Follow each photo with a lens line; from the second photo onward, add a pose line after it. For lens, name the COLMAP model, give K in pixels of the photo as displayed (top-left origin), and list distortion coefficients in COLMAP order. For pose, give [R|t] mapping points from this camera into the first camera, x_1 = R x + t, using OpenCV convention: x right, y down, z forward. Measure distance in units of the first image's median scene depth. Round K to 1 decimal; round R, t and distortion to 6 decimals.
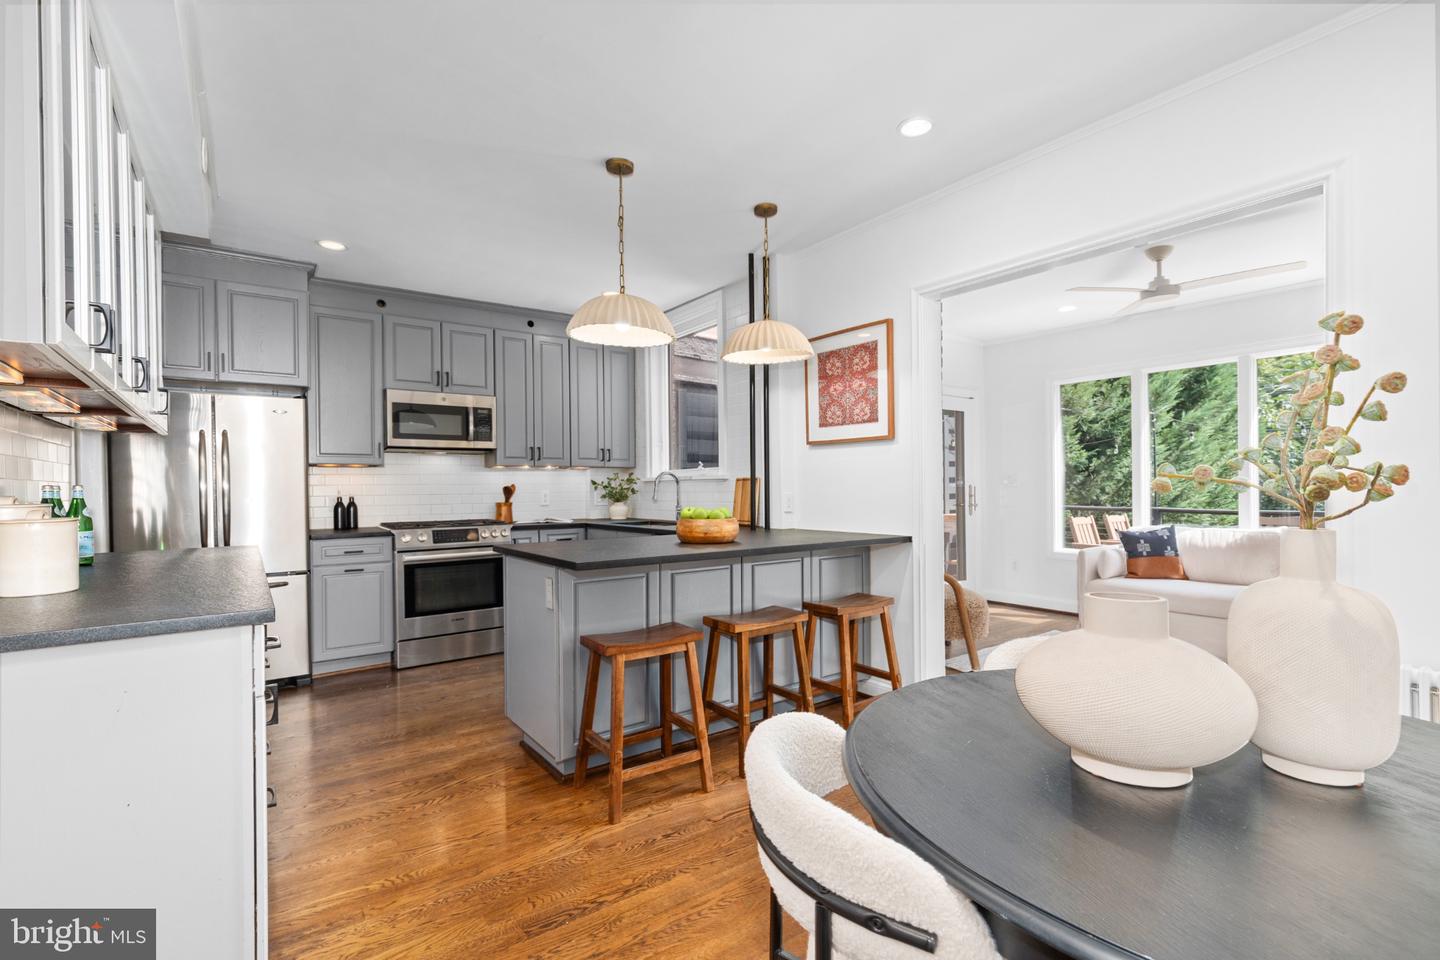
lens RADIAL K [[644.8, 0, 713.6], [0, 644.8, 489.2], [0, 0, 1]] dist [0.004116, -0.000103]
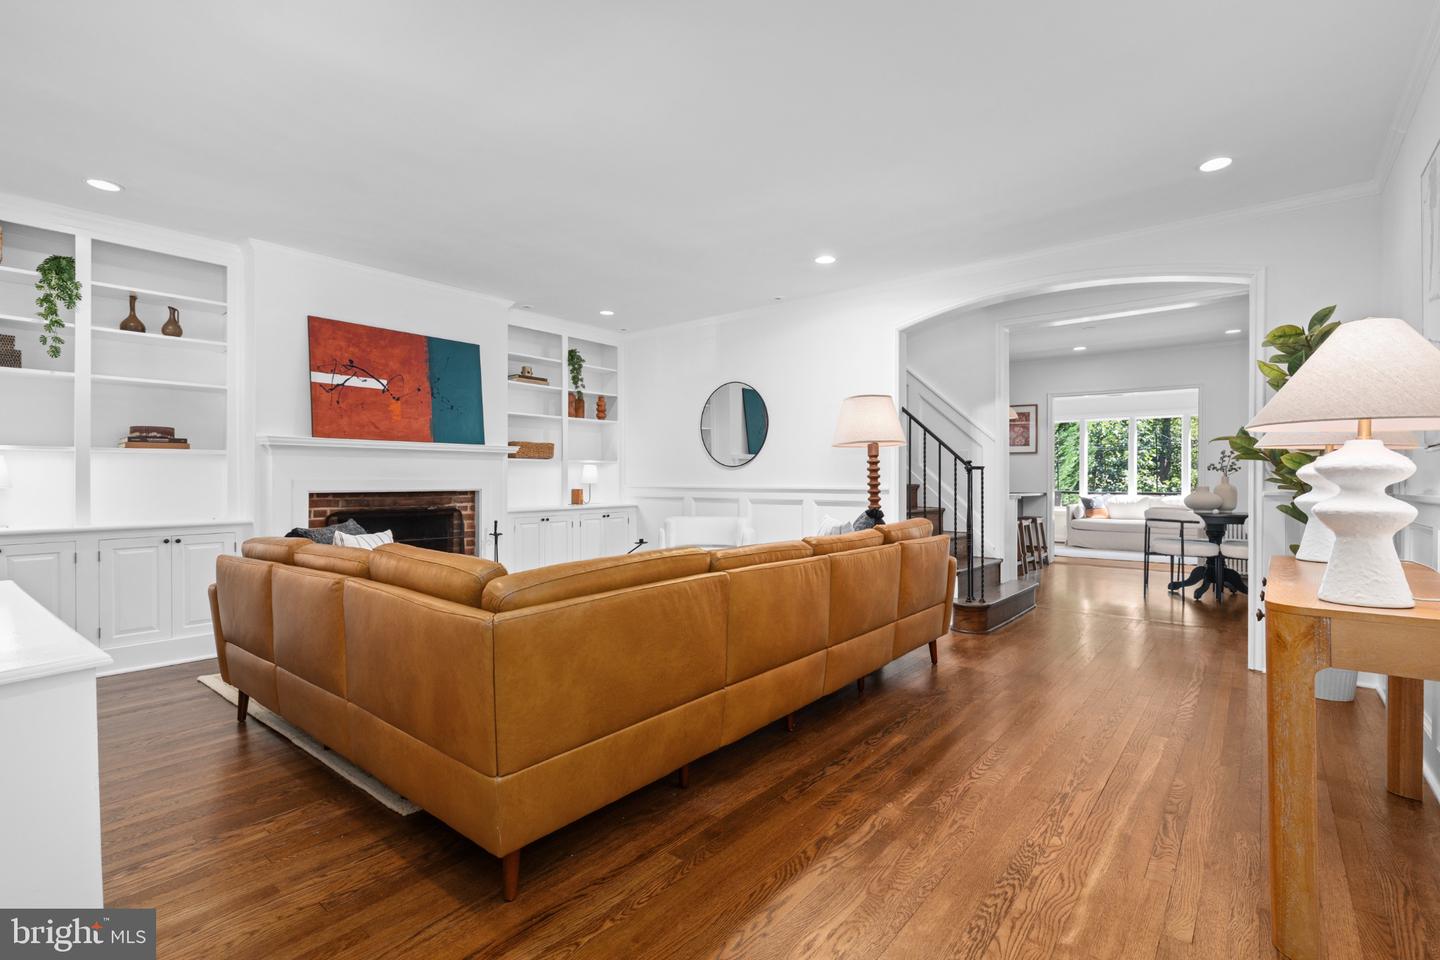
lens RADIAL K [[660.7, 0, 720.0], [0, 660.7, 480.0], [0, 0, 1]] dist [0.002329, 0.000131]
pose [[0.964063, 0.013153, 0.265348, -1.159999], [-0.011668, 0.999906, -0.007172, 0.041627], [-0.265418, 0.003819, 0.964126, -0.821265]]
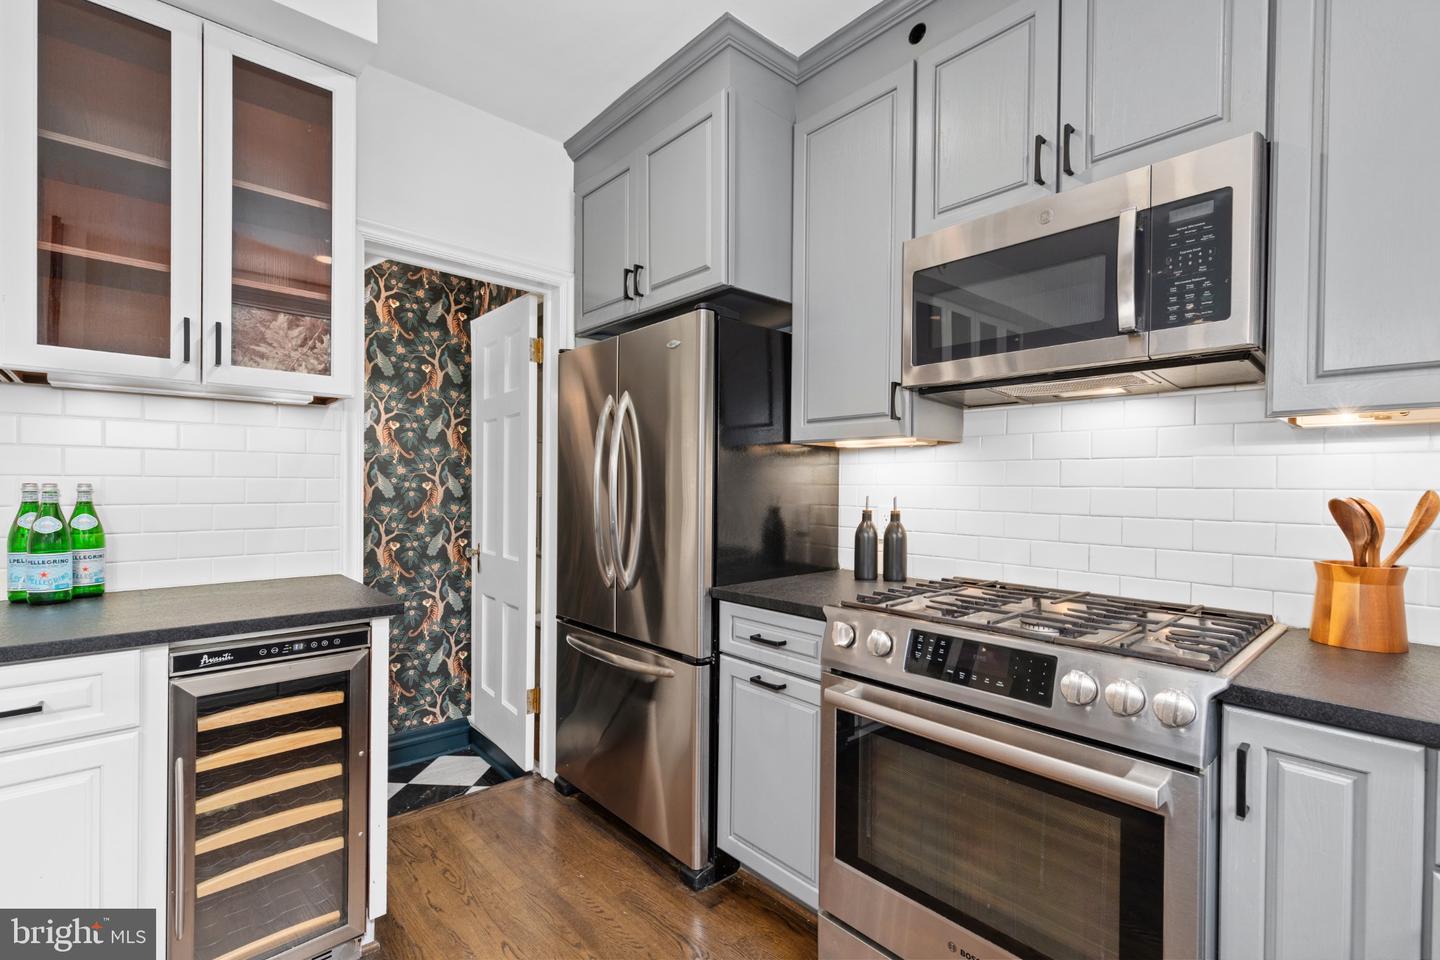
lens RADIAL K [[644.8, 0, 713.6], [0, 644.8, 489.2], [0, 0, 1]] dist [0.004116, -0.000103]
pose [[0.109720, 0.017932, -0.993801, -0.122835], [-0.013233, 0.999775, 0.016579, -0.009843], [0.993874, 0.011332, 0.109932, 0.835863]]
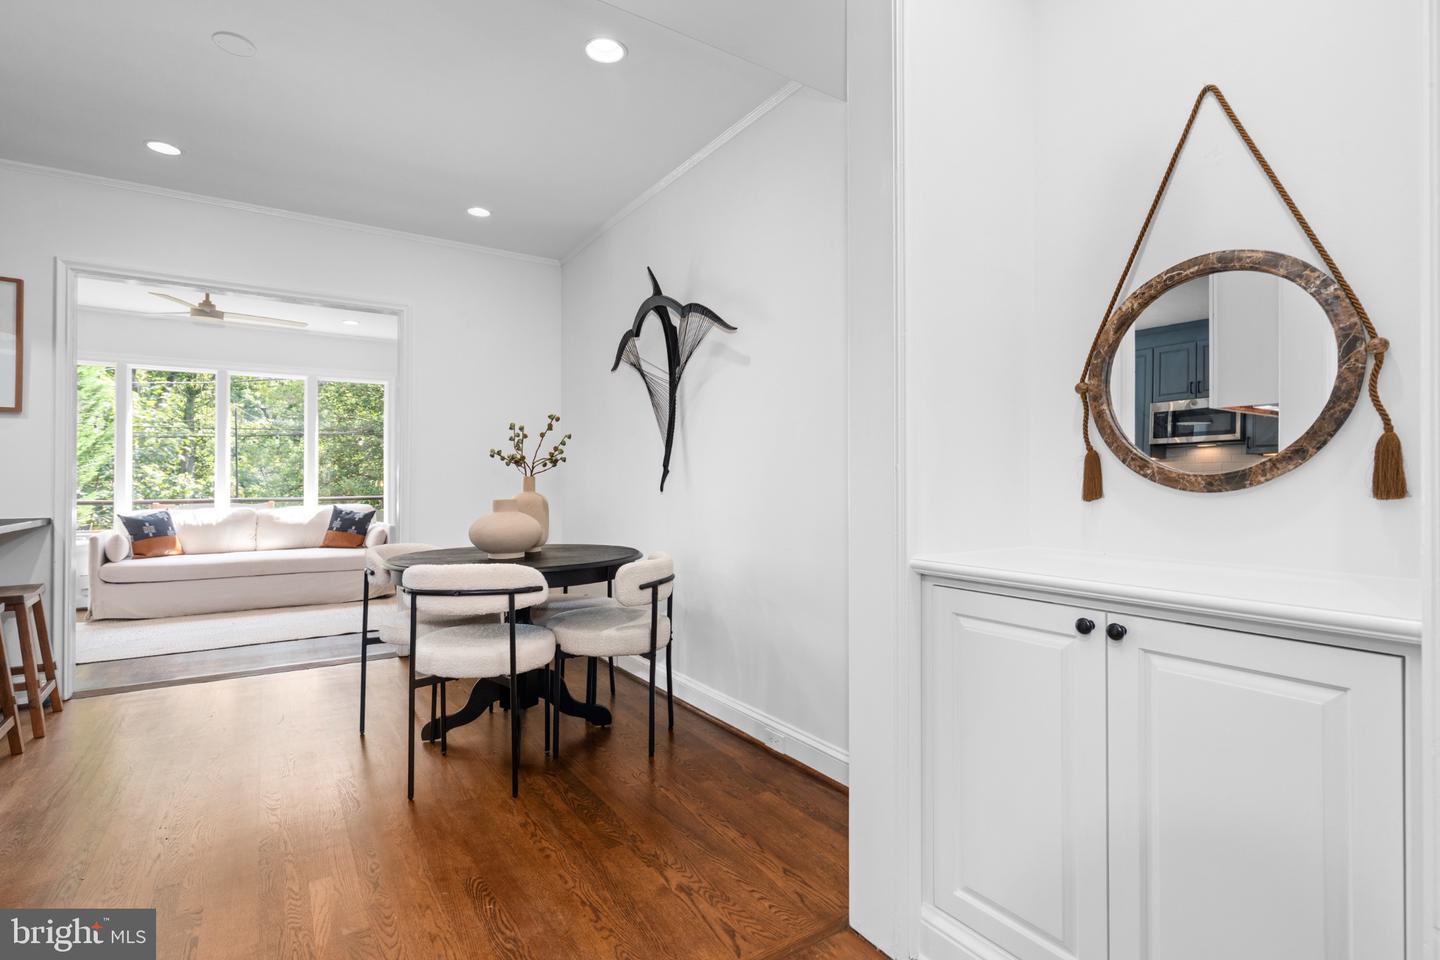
lens RADIAL K [[694.9, 0, 710.4], [0, 694.9, 477.8], [0, 0, 1]] dist [0.000196, -0.000269]
pose [[0.049720, 0.012094, 0.998690, -0.486329], [0.004609, 0.999913, -0.012339, 0.022825], [-0.998753, 0.005217, 0.049660, -0.010084]]
